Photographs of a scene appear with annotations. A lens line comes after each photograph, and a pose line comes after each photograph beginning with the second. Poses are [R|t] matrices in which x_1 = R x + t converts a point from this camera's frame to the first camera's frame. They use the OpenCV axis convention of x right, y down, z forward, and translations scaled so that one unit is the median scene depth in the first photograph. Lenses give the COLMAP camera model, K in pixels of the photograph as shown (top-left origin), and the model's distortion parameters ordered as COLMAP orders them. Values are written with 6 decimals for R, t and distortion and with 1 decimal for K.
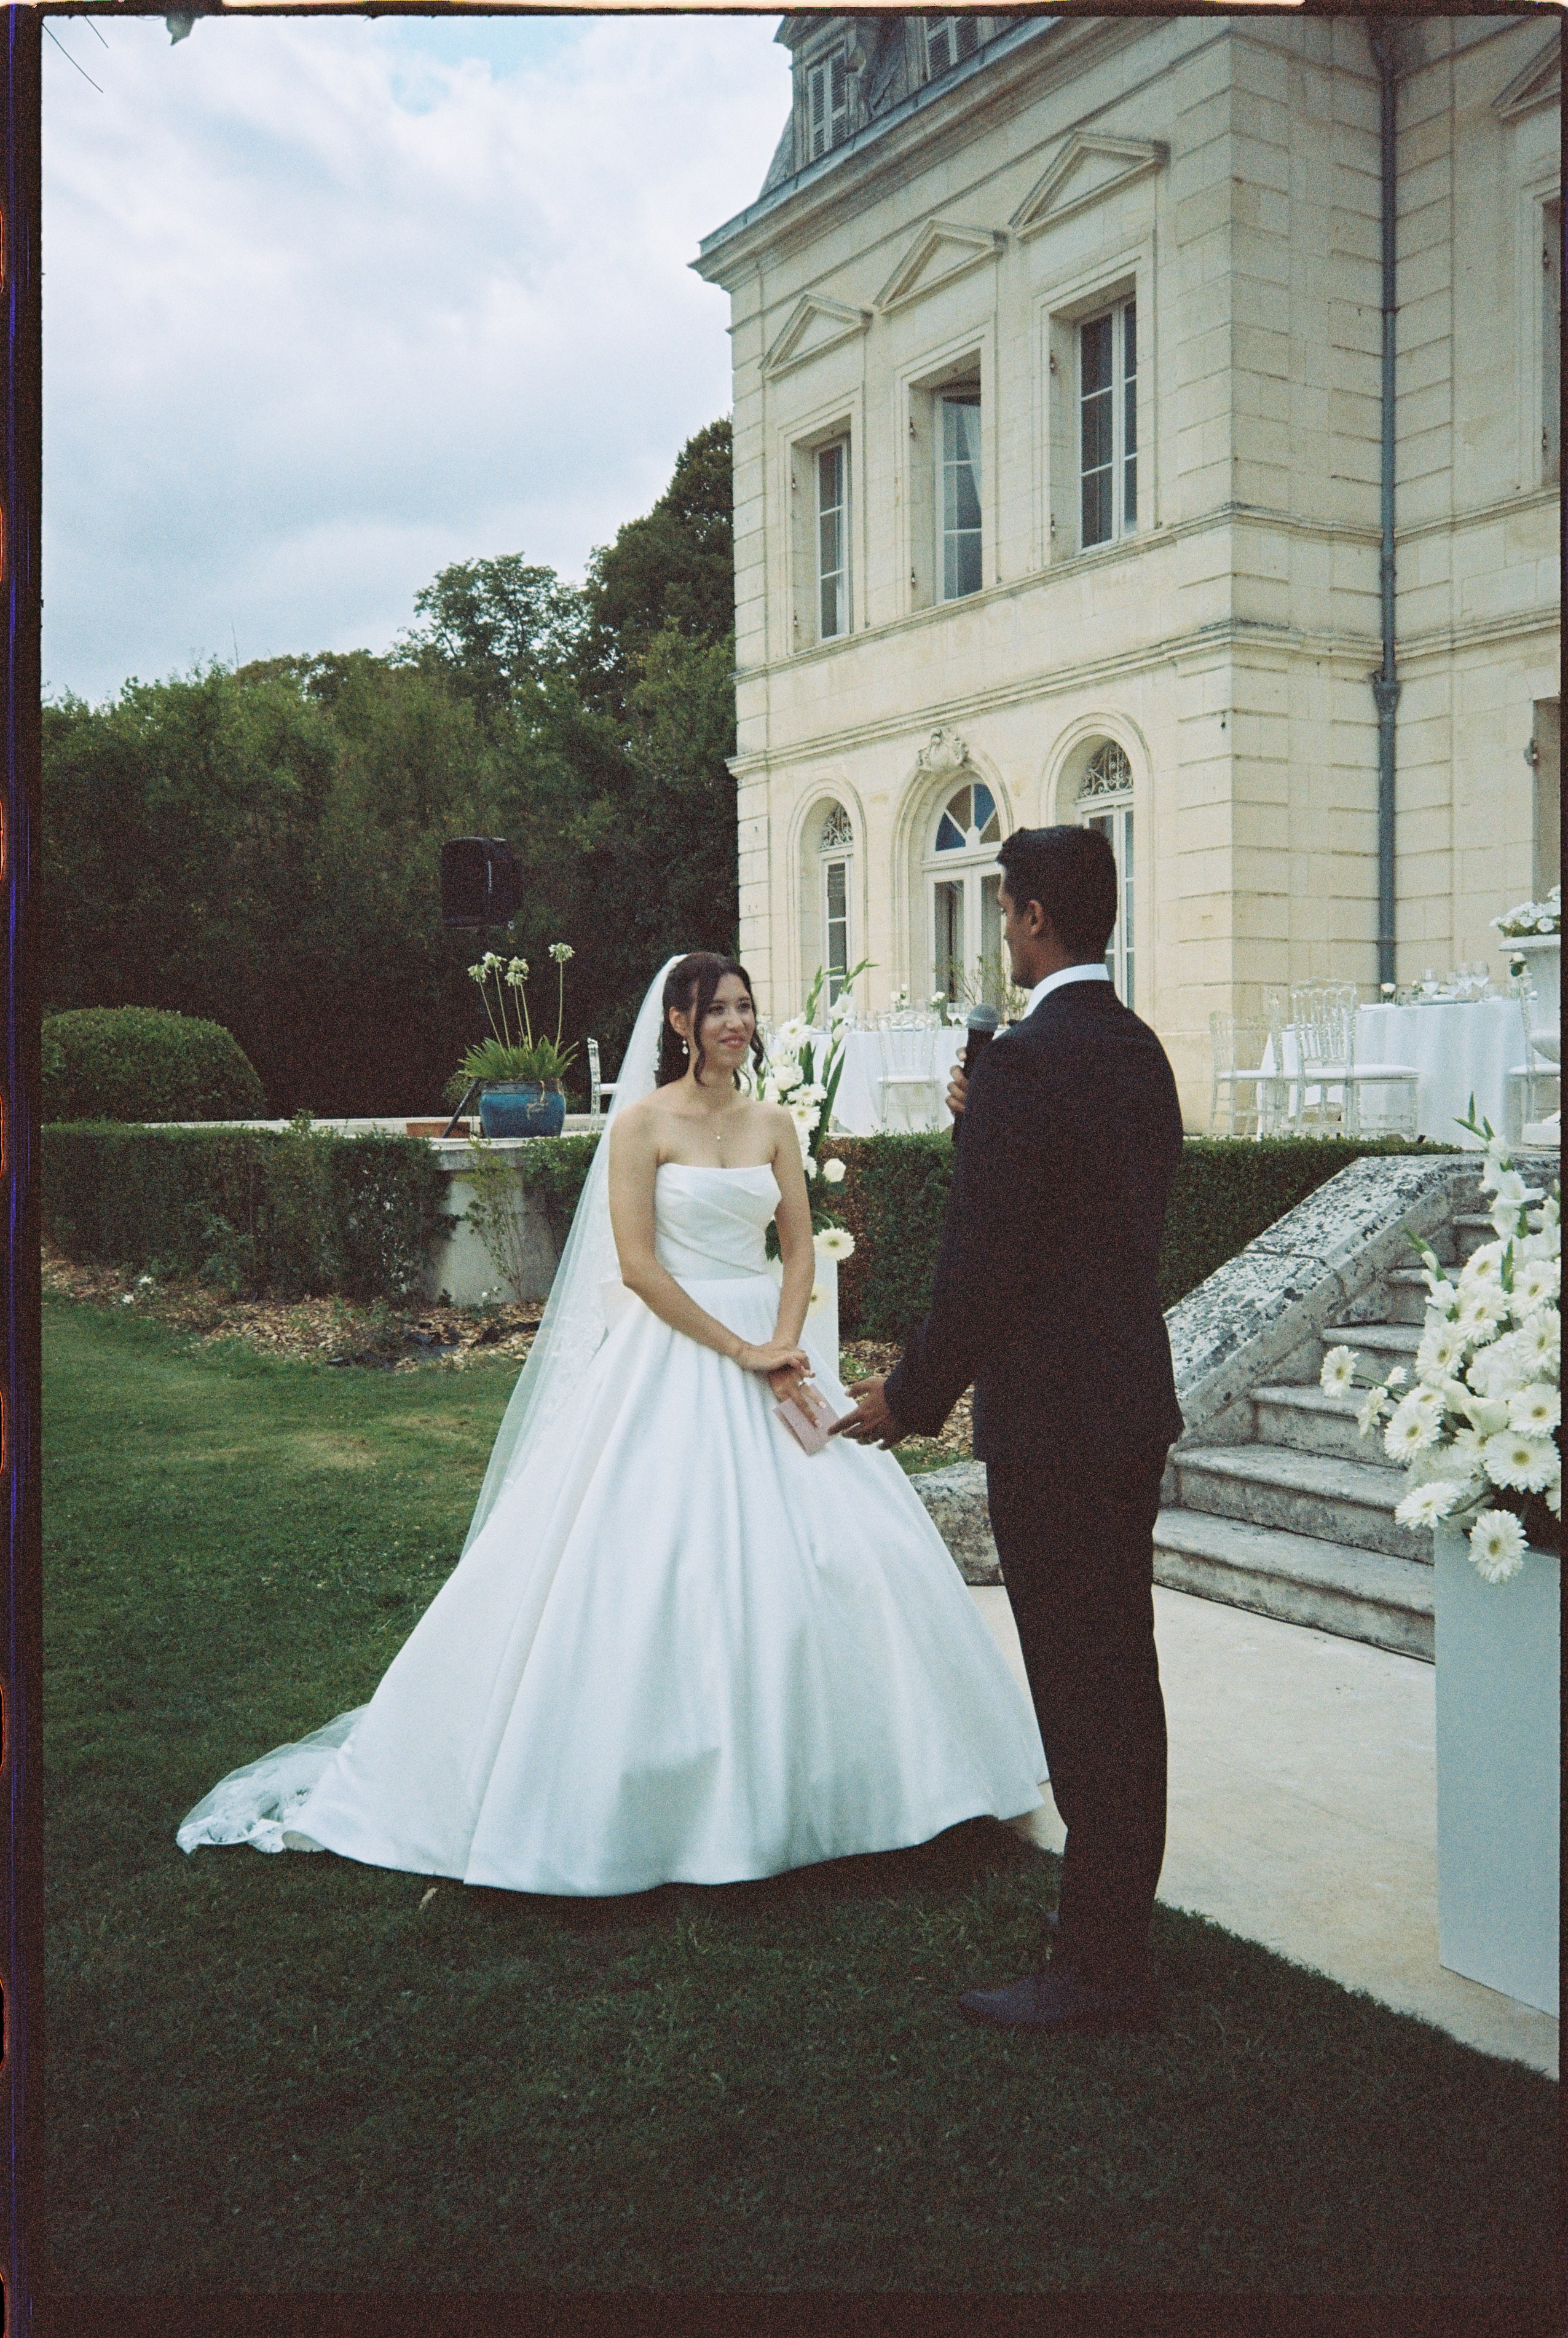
lens RADIAL K [[2151.4, 0, 782.1], [0, 2151.4, 1147.2], [0, 0, 1]] dist [0.113671, -0.202166]
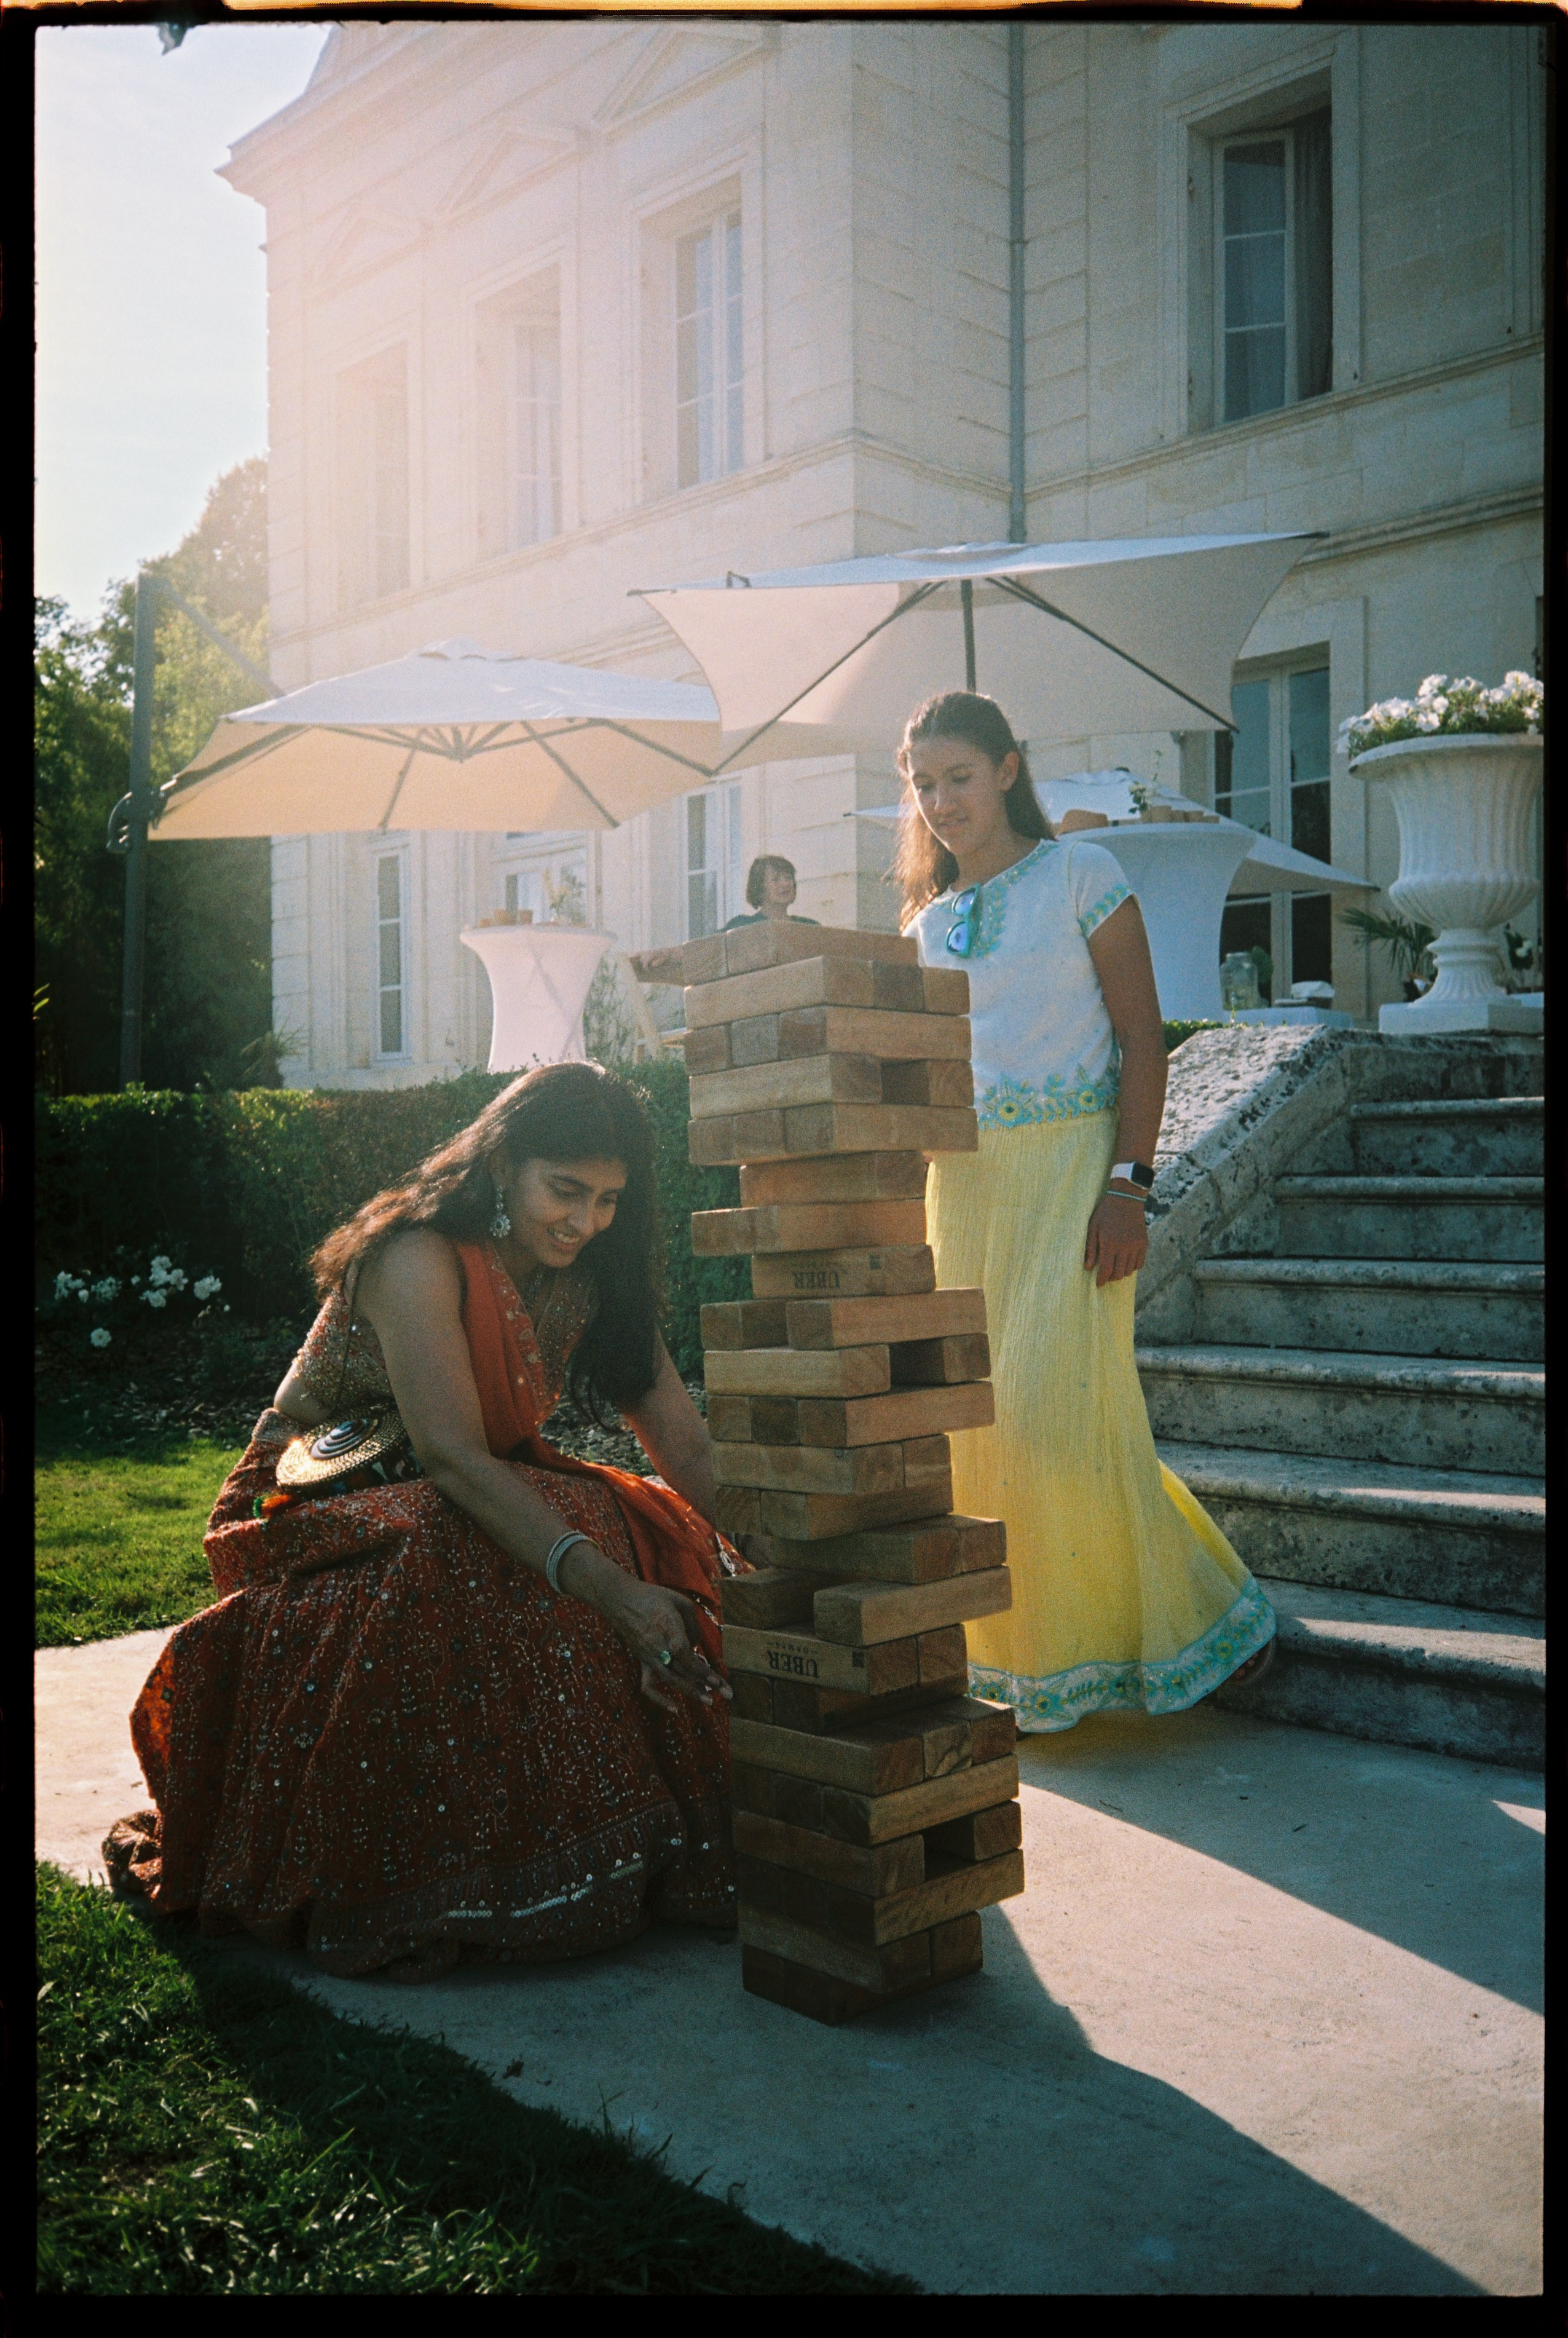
lens RADIAL K [[2166.1, 0, 784.0], [0, 2166.1, 1169.0], [0, 0, 1]] dist [0.107880, -0.223436]
pose [[0.977704, 0.008075, 0.209835, -0.002510], [-0.000559, 0.999357, -0.035849, 0.029649], [-0.209989, 0.034932, 0.977079, 0.144710]]
